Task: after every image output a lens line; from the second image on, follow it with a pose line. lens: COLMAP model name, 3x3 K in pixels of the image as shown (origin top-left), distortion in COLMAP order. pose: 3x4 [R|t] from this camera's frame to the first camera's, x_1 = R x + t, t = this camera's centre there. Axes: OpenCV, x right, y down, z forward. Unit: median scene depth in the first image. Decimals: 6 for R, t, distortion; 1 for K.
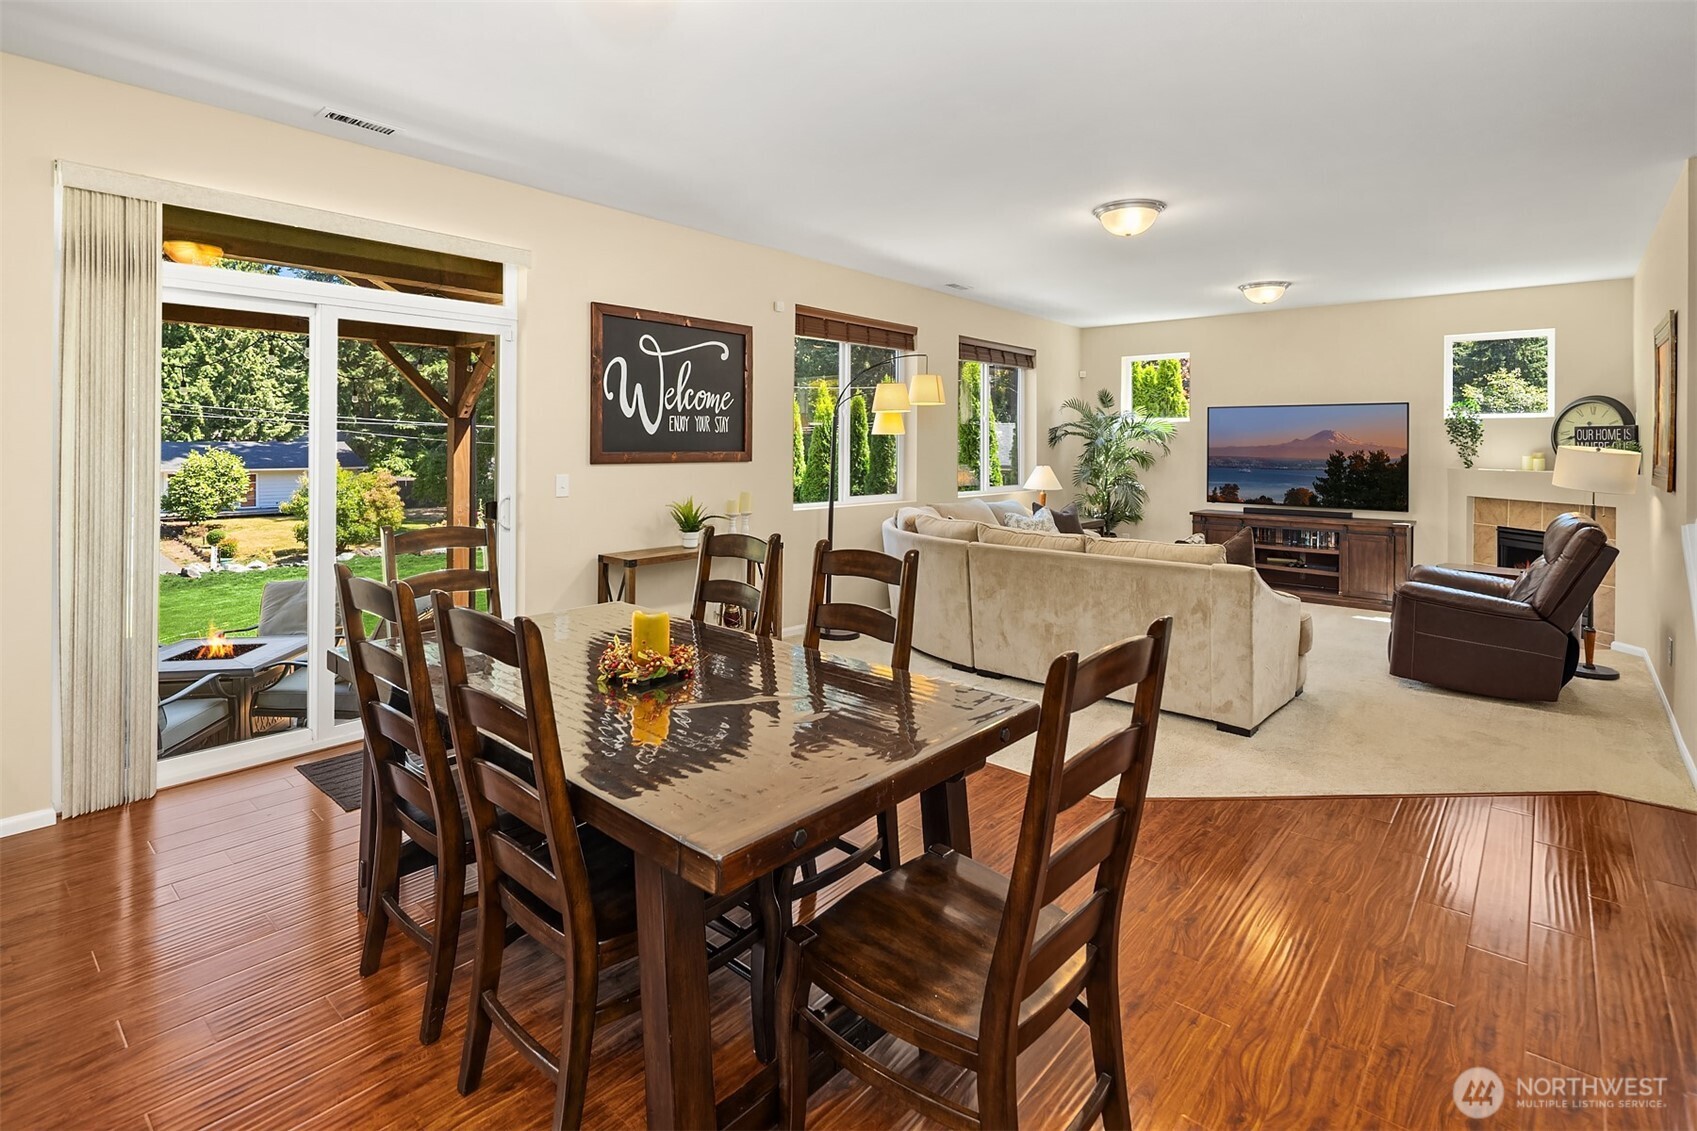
lens RADIAL K [[817.8, 0, 847.6], [0, 817.8, 438.6], [0, 0, 1]] dist [0.007116, -0.006030]
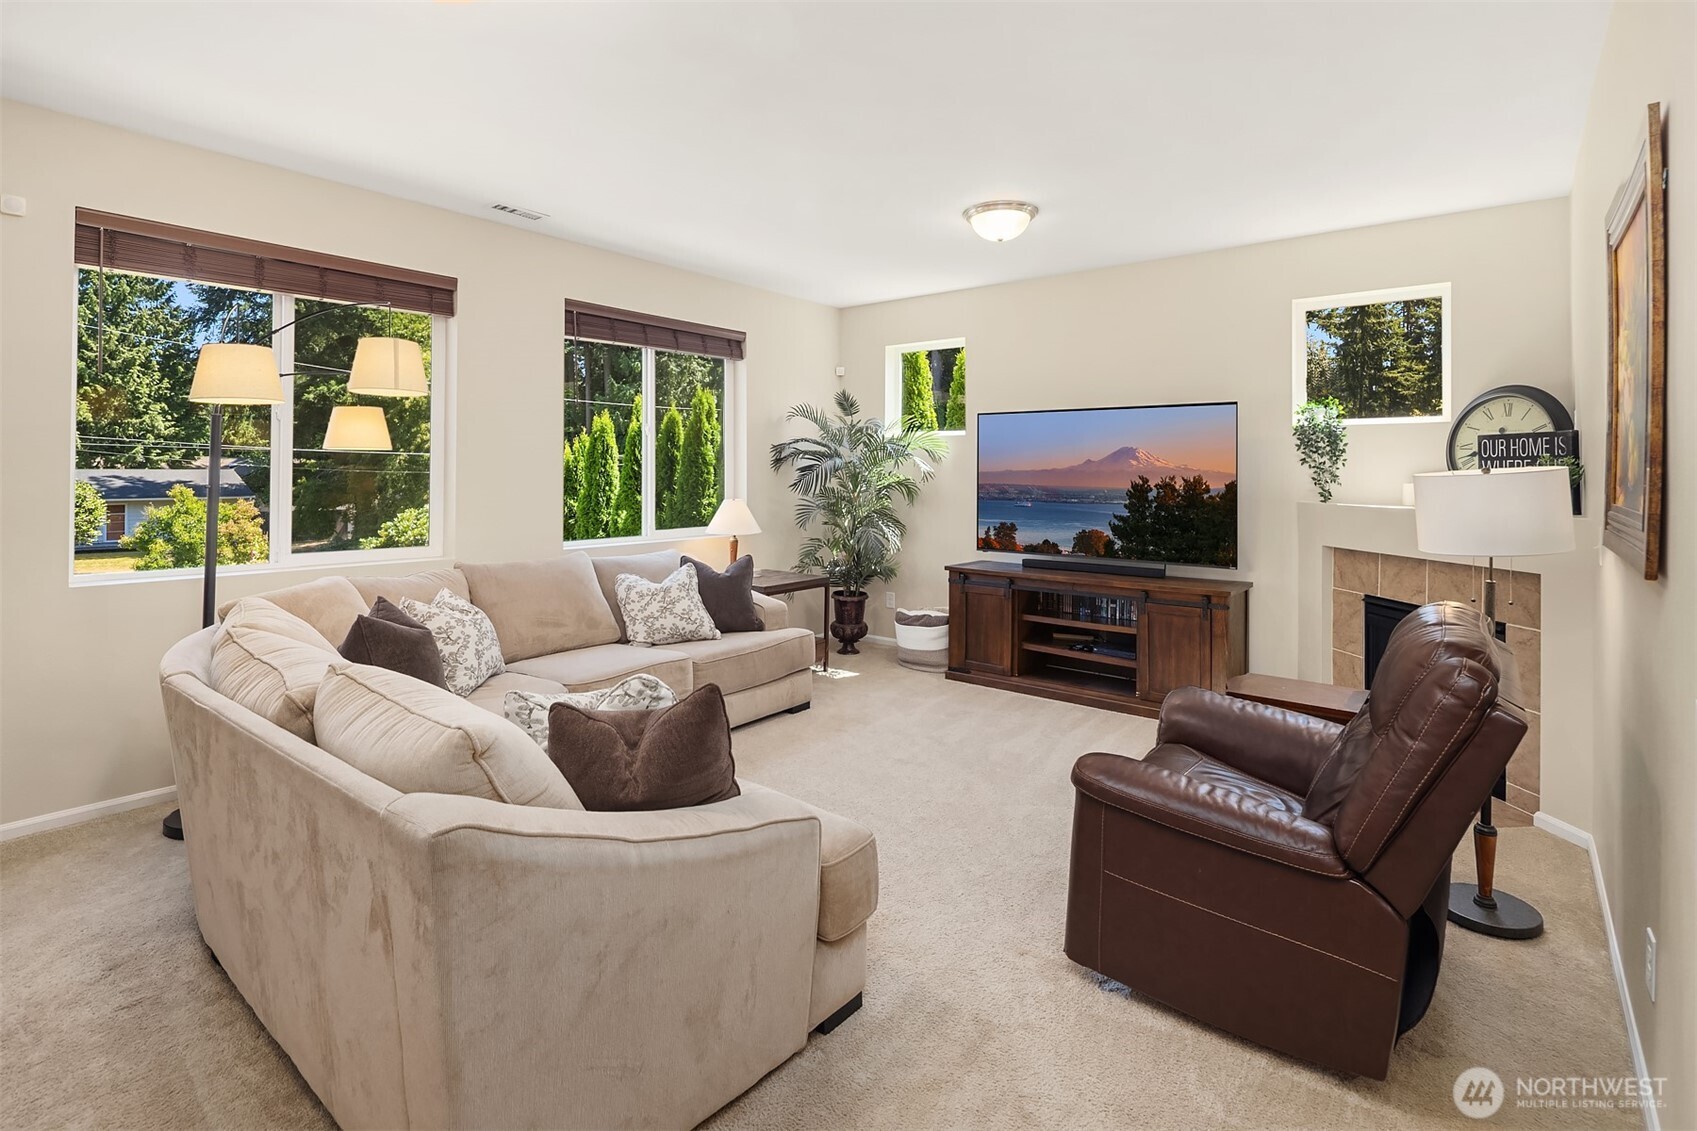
lens RADIAL K [[817.8, 0, 847.8], [0, 817.8, 461.7], [0, 0, 1]] dist [0.007116, -0.006030]
pose [[0.999369, -0.001357, 0.035501, 0.393220], [0.001528, 0.999987, -0.004792, 0.007443], [-0.035494, 0.004843, 0.999358, 0.403163]]
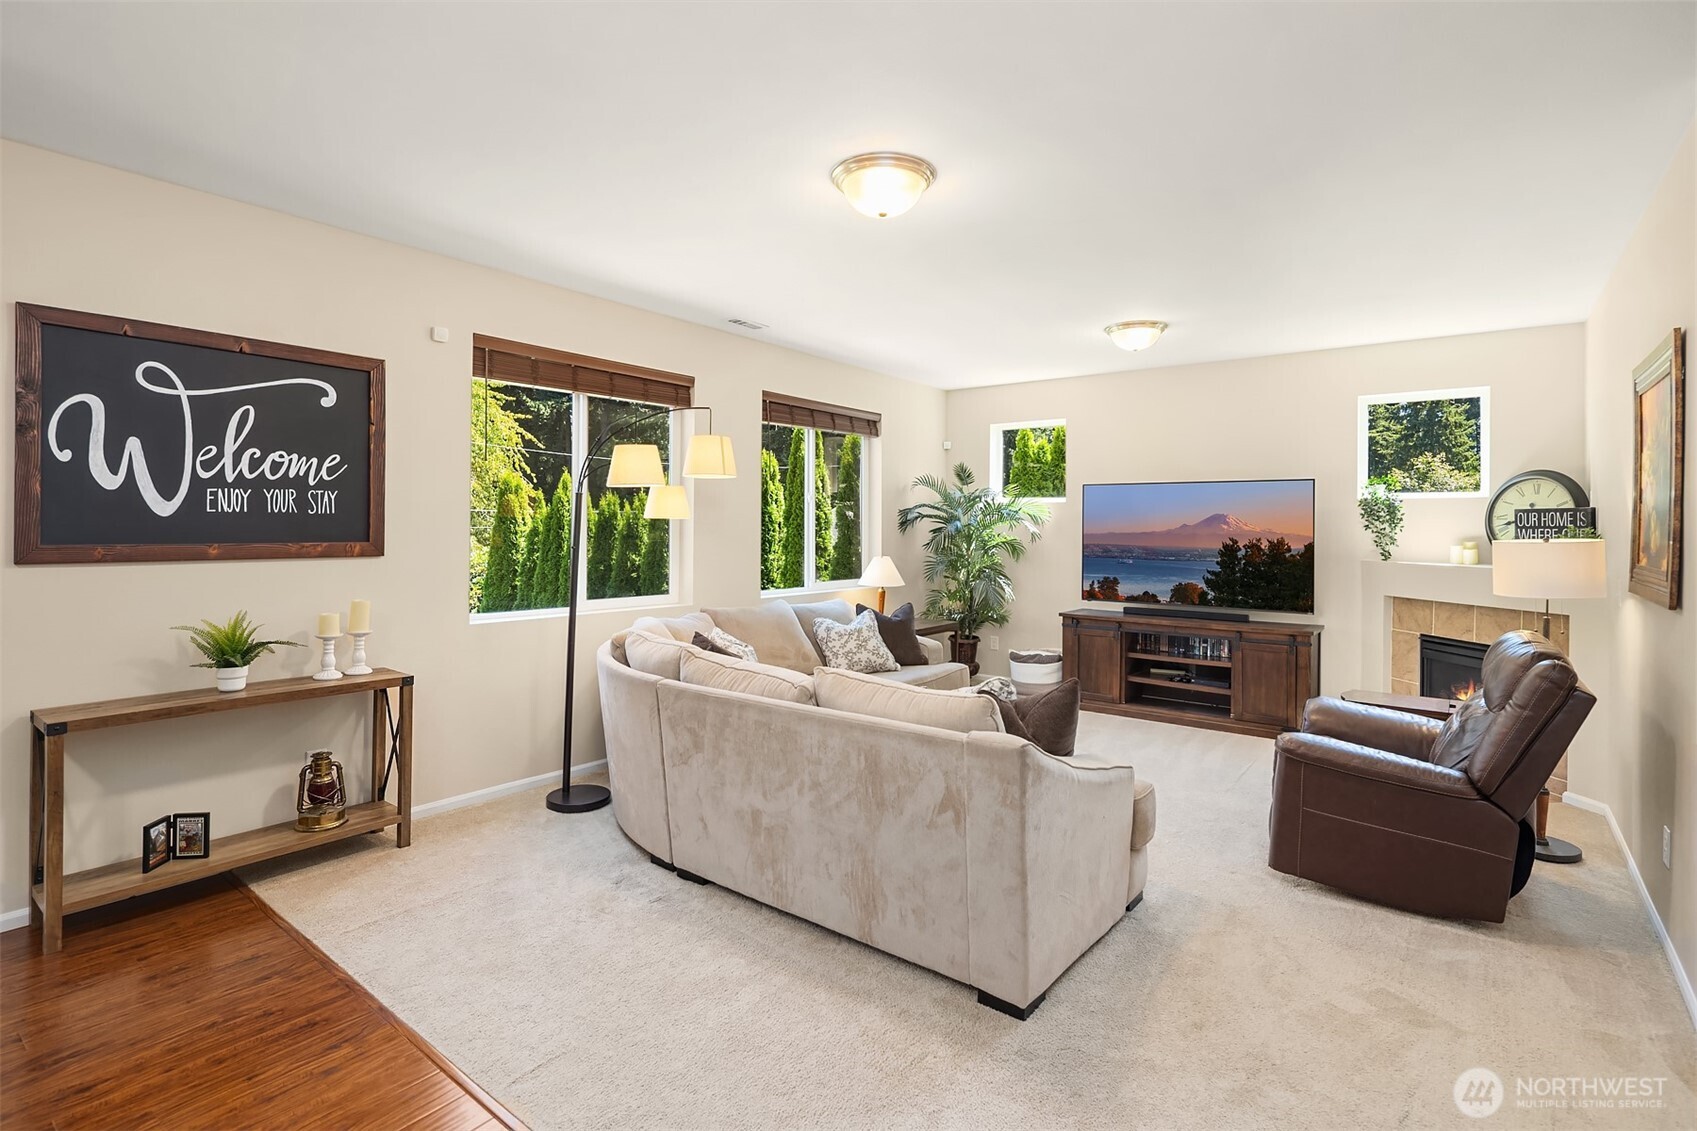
lens RADIAL K [[817.8, 0, 846.5], [0, 817.8, 521.5], [0, 0, 1]] dist [0.007116, -0.006030]
pose [[0.998348, 0.001816, 0.057427, 0.200534], [-0.001909, 0.999997, 0.001571, -0.002566], [-0.057424, -0.001678, 0.998348, 0.249822]]
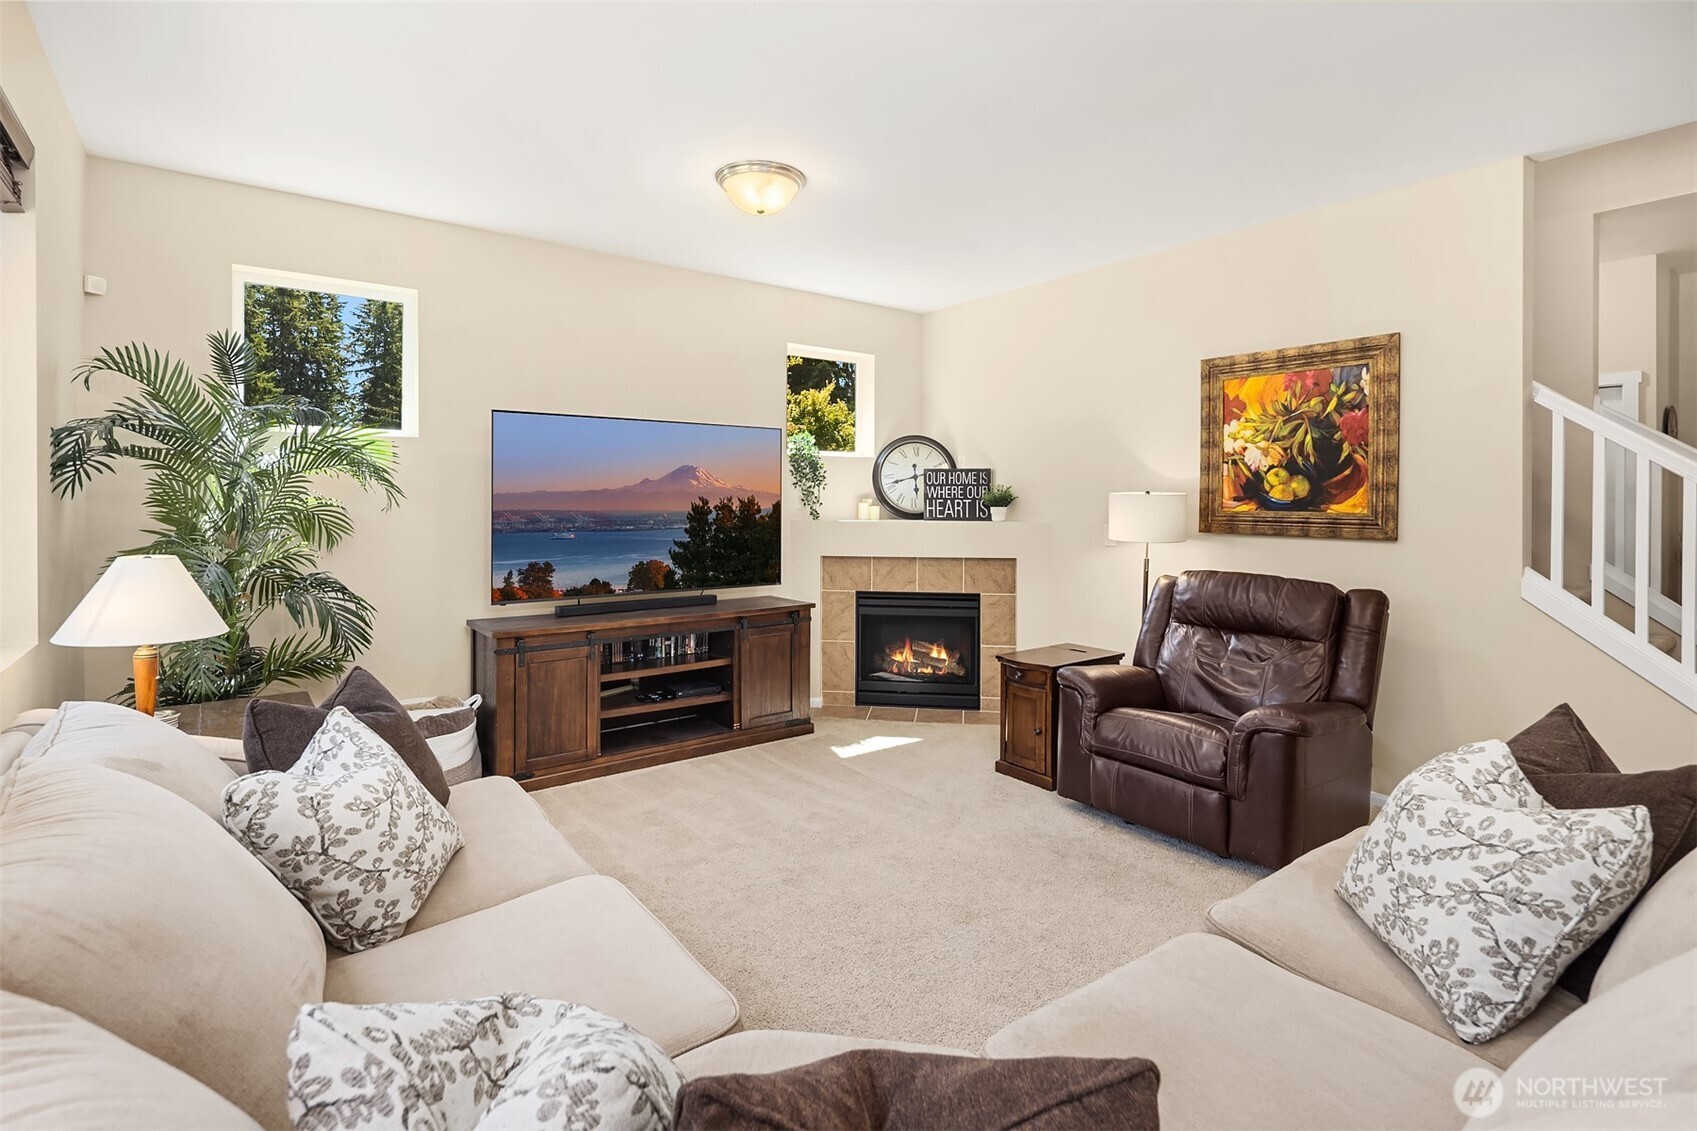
lens RADIAL K [[817.8, 0, 841.0], [0, 817.8, 513.6], [0, 0, 1]] dist [0.007116, -0.006030]
pose [[0.205647, -0.021131, 0.978398, 0.015830], [-0.005816, 0.999723, 0.022814, 0.014337], [-0.978609, -0.010382, 0.205467, 0.898196]]
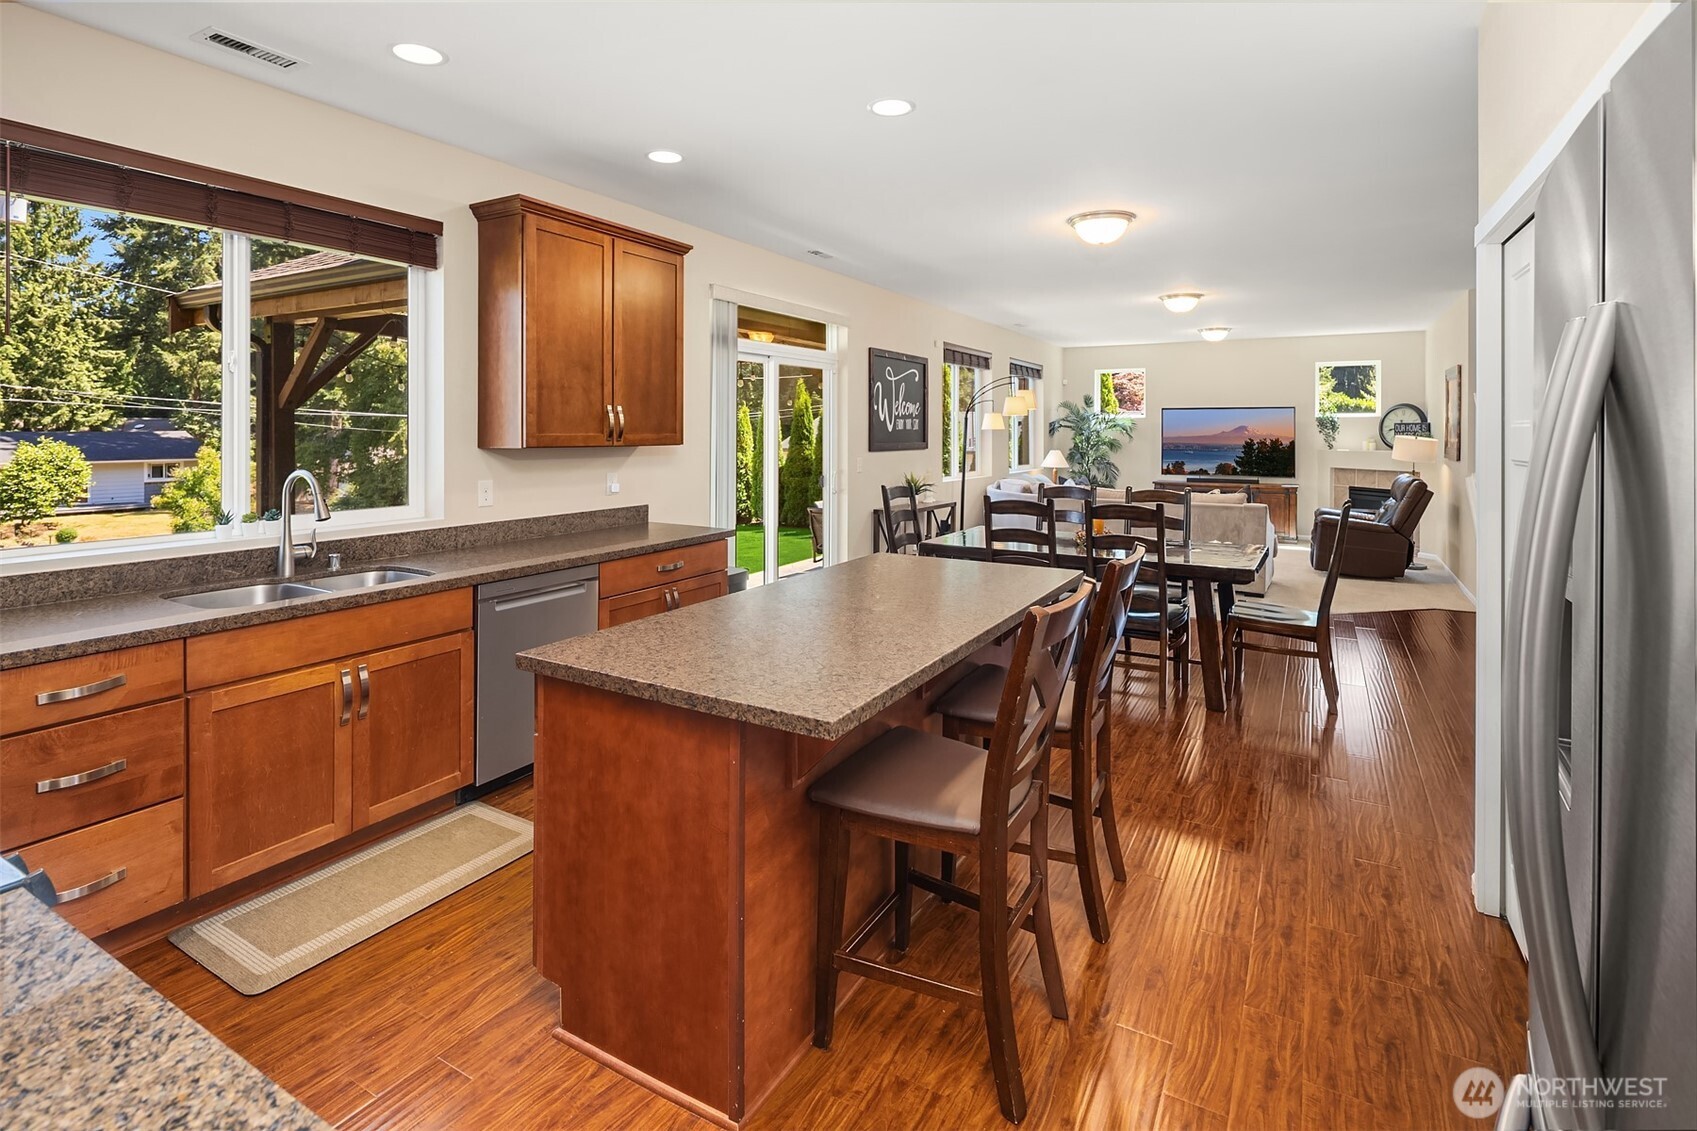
lens RADIAL K [[817.8, 0, 845.8], [0, 817.8, 428.4], [0, 0, 1]] dist [0.007116, -0.006030]
pose [[0.982377, -0.003461, 0.186880, -0.468616], [0.002529, 0.999983, 0.005224, -0.014966], [-0.186895, -0.004660, 0.982369, -0.377978]]
